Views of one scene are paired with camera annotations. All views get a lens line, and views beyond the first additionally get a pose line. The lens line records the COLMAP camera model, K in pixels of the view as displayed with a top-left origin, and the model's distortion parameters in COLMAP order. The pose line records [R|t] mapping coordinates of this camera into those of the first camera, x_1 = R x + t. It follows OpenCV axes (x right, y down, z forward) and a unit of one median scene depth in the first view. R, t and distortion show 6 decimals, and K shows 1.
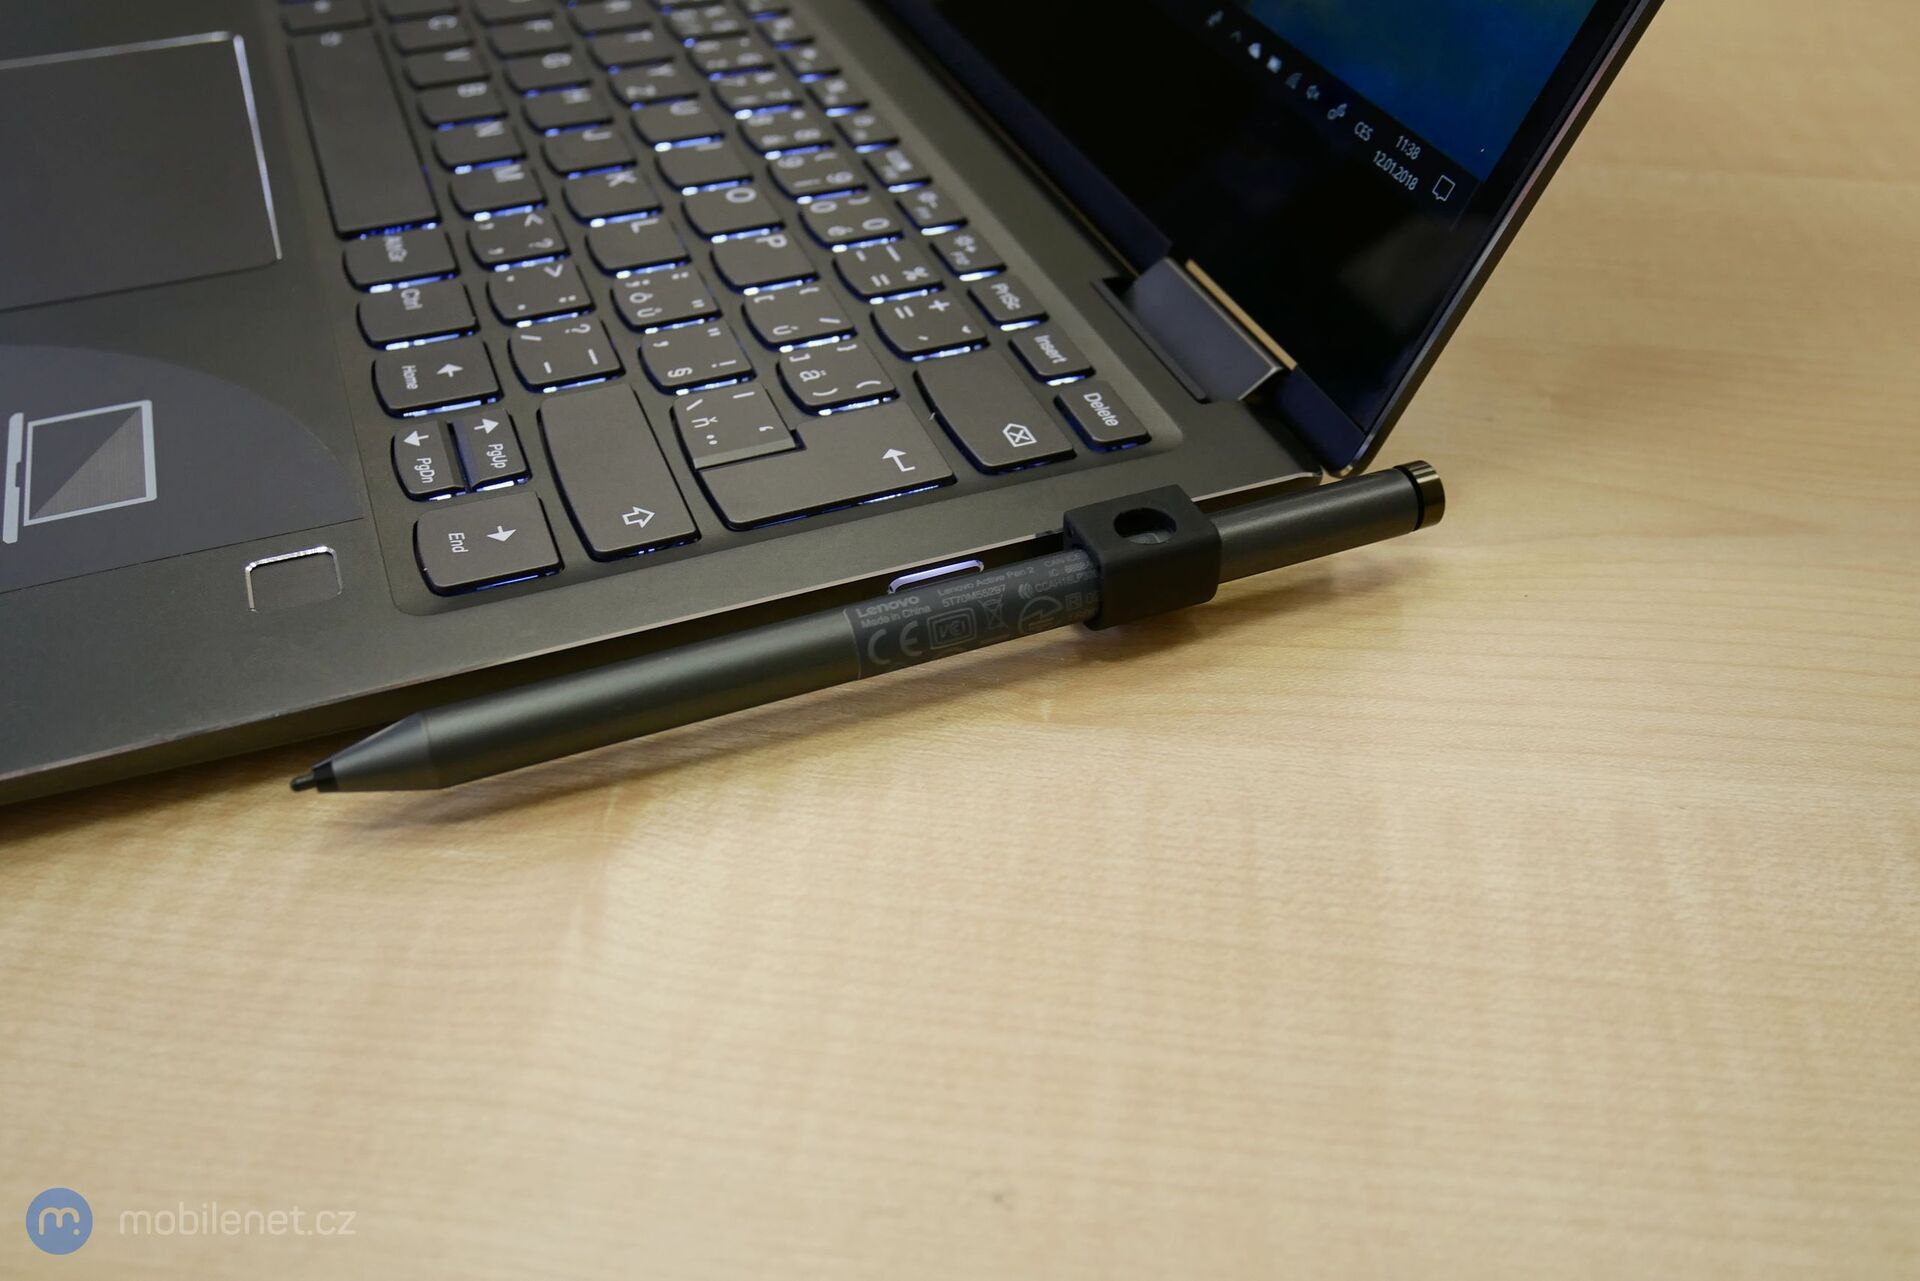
lens RADIAL K [[1605.9, 0, 967.1], [0, 1605.9, 690.2], [0, 0, 1]] dist [-0.000824, -0.009821]
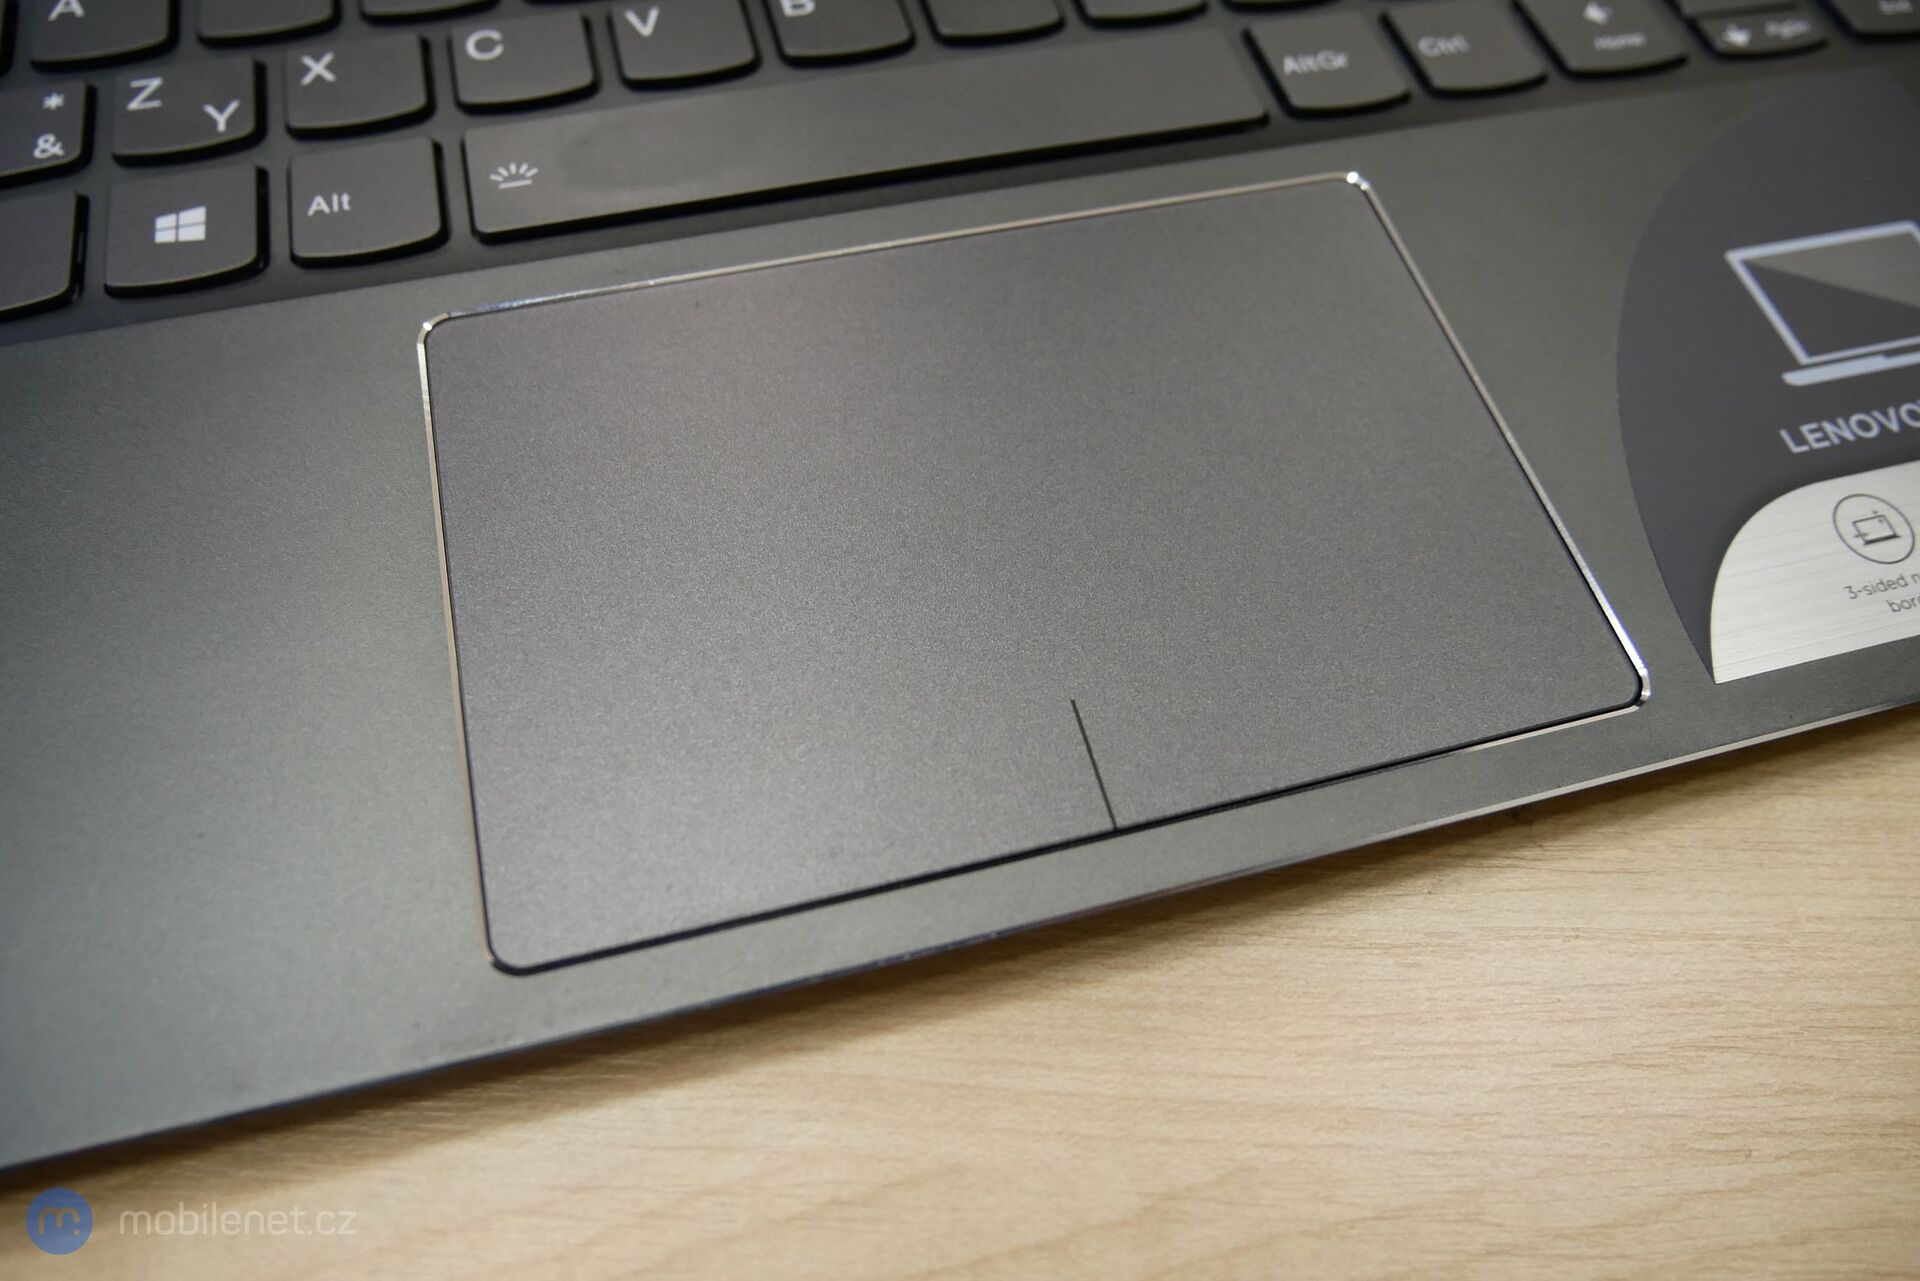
lens RADIAL K [[1389.4, 0, 960.0], [0, 1389.4, 640.5], [0, 0, 1]] dist [-0.074802, 0.036381]
pose [[0.119186, -0.869481, 0.479372, -1.028388], [0.643985, 0.435177, 0.629208, -0.747598], [-0.755697, 0.233716, 0.611800, 0.922853]]
